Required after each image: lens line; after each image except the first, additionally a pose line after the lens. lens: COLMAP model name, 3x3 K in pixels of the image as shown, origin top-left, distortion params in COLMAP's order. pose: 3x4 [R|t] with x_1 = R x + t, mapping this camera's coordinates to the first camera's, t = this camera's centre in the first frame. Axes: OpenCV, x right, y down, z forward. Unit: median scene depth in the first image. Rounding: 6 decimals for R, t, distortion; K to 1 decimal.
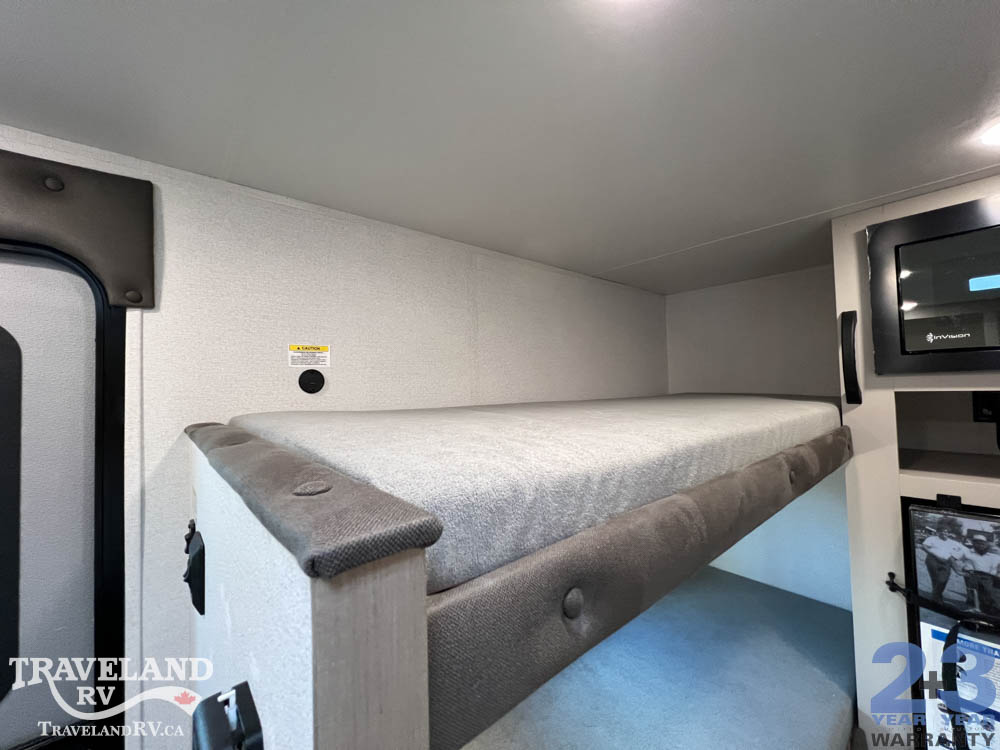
lens RADIAL K [[398.6, 0, 498.6], [0, 398.6, 374.4], [0, 0, 1]] dist [-0.000631, 0.000321]
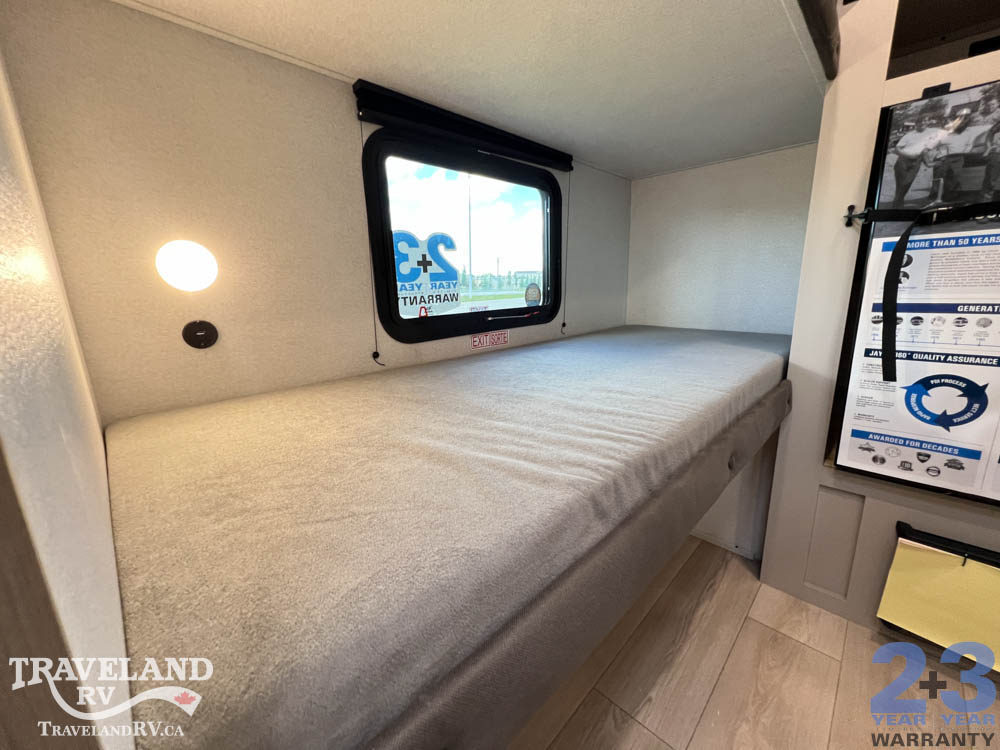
lens RADIAL K [[398.6, 0, 498.4], [0, 398.6, 373.9], [0, 0, 1]] dist [-0.000631, 0.000321]
pose [[0.996454, -0.020424, 0.081621, 0.096591], [-0.000518, 0.968583, 0.248690, 0.708678], [-0.084136, -0.247851, 0.965138, 0.090057]]
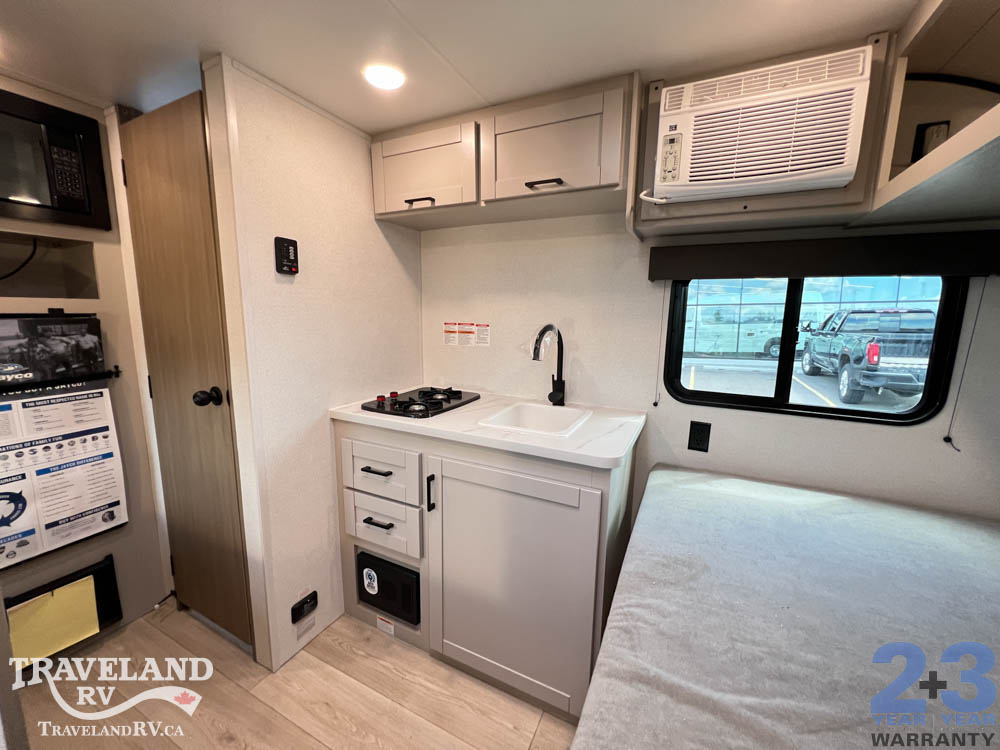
lens RADIAL K [[398.6, 0, 498.4], [0, 398.6, 373.2], [0, 0, 1]] dist [-0.000631, 0.000321]
pose [[-0.386196, -0.115446, 0.915164, -0.687732], [-0.027572, 0.993139, 0.113647, 0.319290], [-0.922005, 0.018657, -0.386729, -0.198620]]
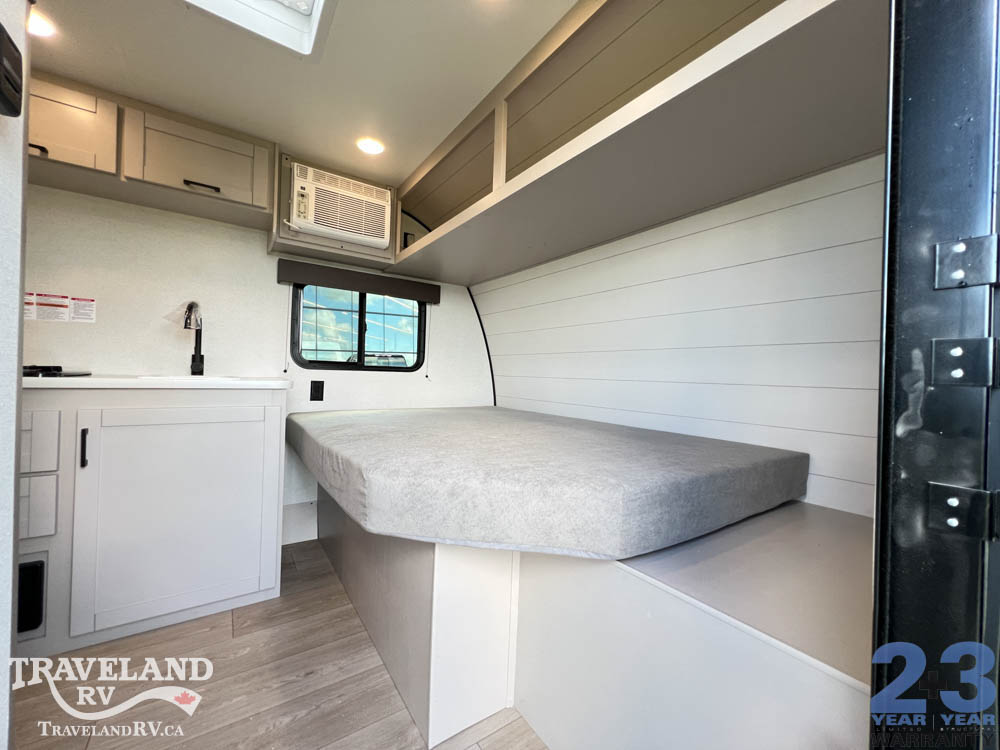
lens RADIAL K [[398.6, 0, 499.4], [0, 398.6, 373.6], [0, 0, 1]] dist [-0.000631, 0.000321]
pose [[-0.994272, -0.000039, 0.106878, -0.909785], [-0.003319, 0.999529, -0.030510, 0.709586], [-0.106826, -0.030690, -0.993804, 0.727592]]
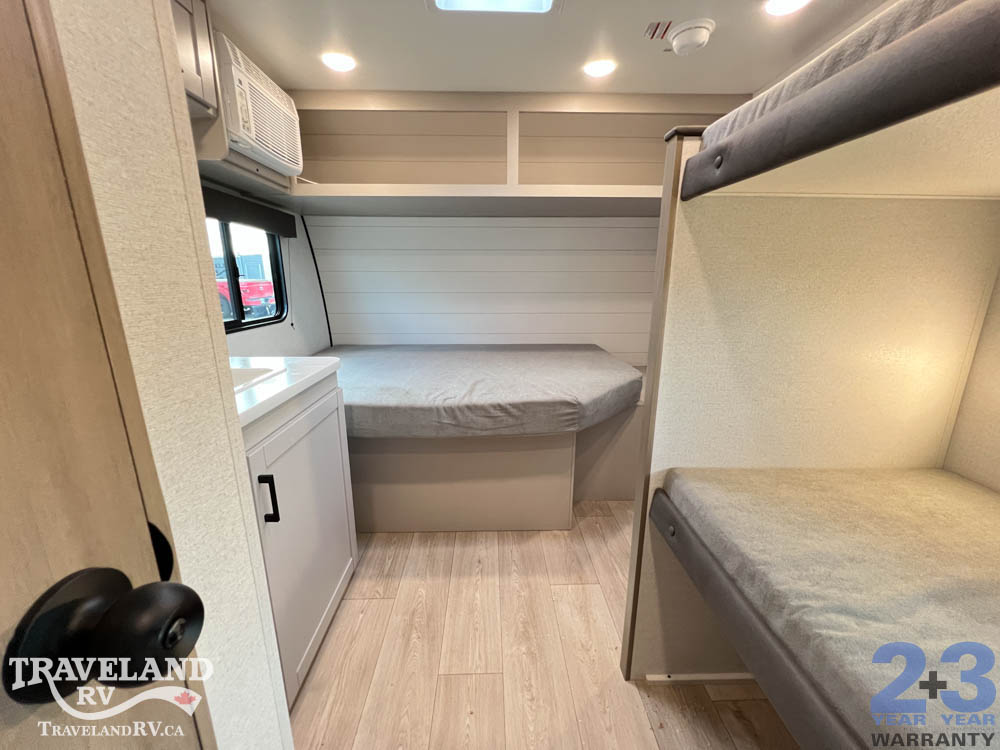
lens RADIAL K [[398.6, 0, 498.4], [0, 398.6, 374.3], [0, 0, 1]] dist [-0.000631, 0.000321]
pose [[-0.632583, 0.211145, -0.745155, 1.033037], [0.039087, 0.969598, 0.241561, 0.391325], [0.773505, 0.123681, -0.621605, 0.535586]]
